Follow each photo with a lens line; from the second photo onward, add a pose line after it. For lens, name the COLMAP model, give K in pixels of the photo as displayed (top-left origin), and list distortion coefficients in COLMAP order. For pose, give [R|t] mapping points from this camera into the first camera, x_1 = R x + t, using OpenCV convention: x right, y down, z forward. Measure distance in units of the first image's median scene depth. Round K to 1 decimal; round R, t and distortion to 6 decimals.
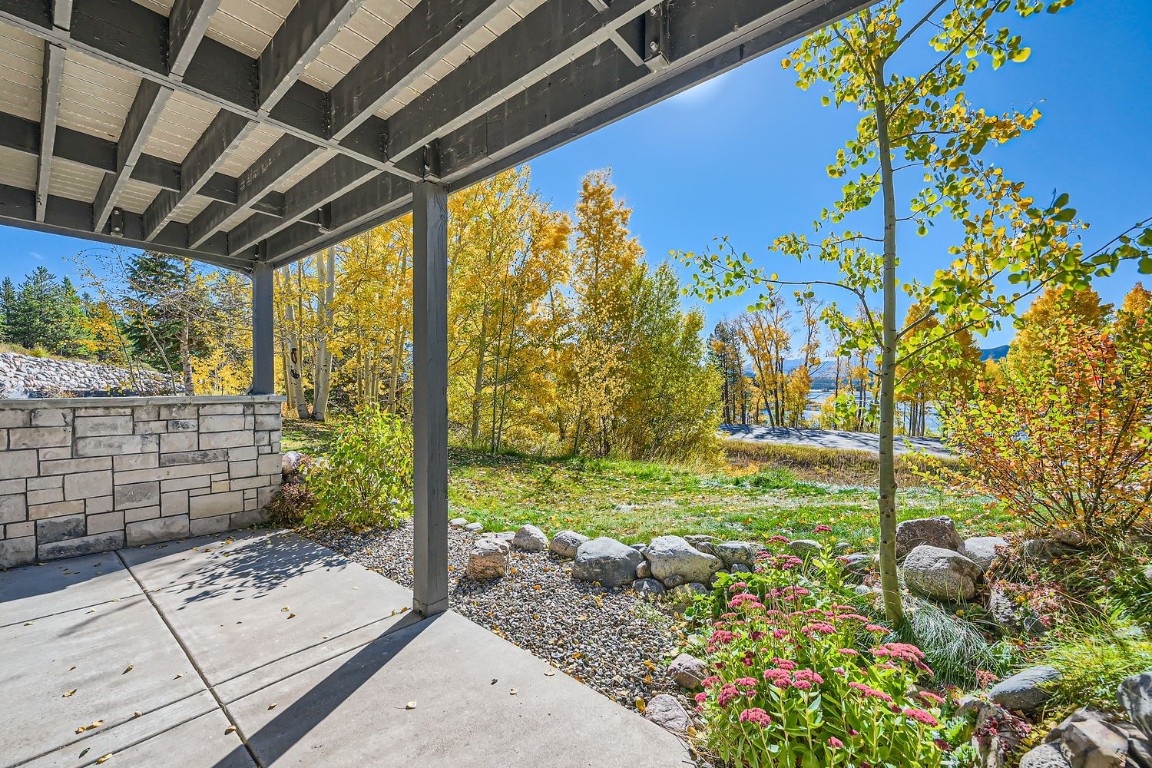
lens RADIAL K [[459.6, 0, 567.6], [0, 459.6, 391.2], [0, 0, 1]] dist [0.002452, 0.000416]
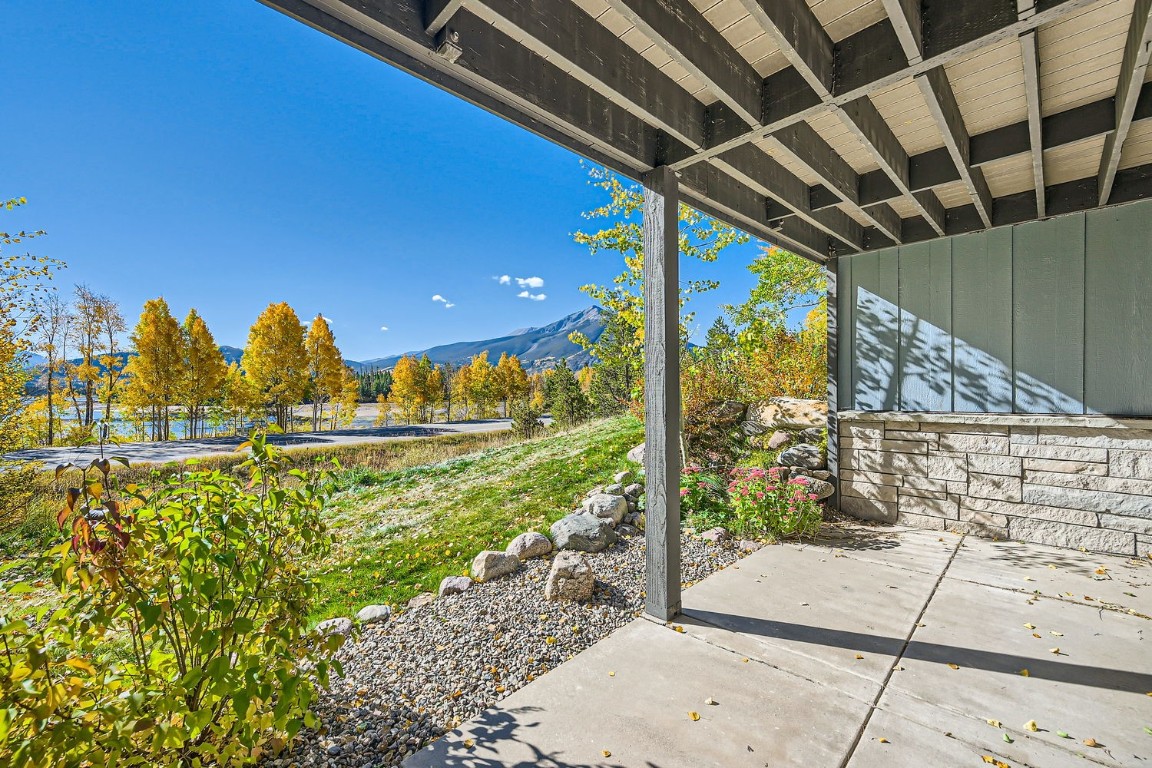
lens RADIAL K [[459.7, 0, 566.7], [0, 459.7, 383.8], [0, 0, 1]] dist [0.001708, 0.000330]
pose [[0.108895, -0.005584, 0.994038, -0.577640], [0.022126, 0.999750, 0.003193, -0.005498], [-0.993807, 0.021646, 0.108991, 0.492804]]
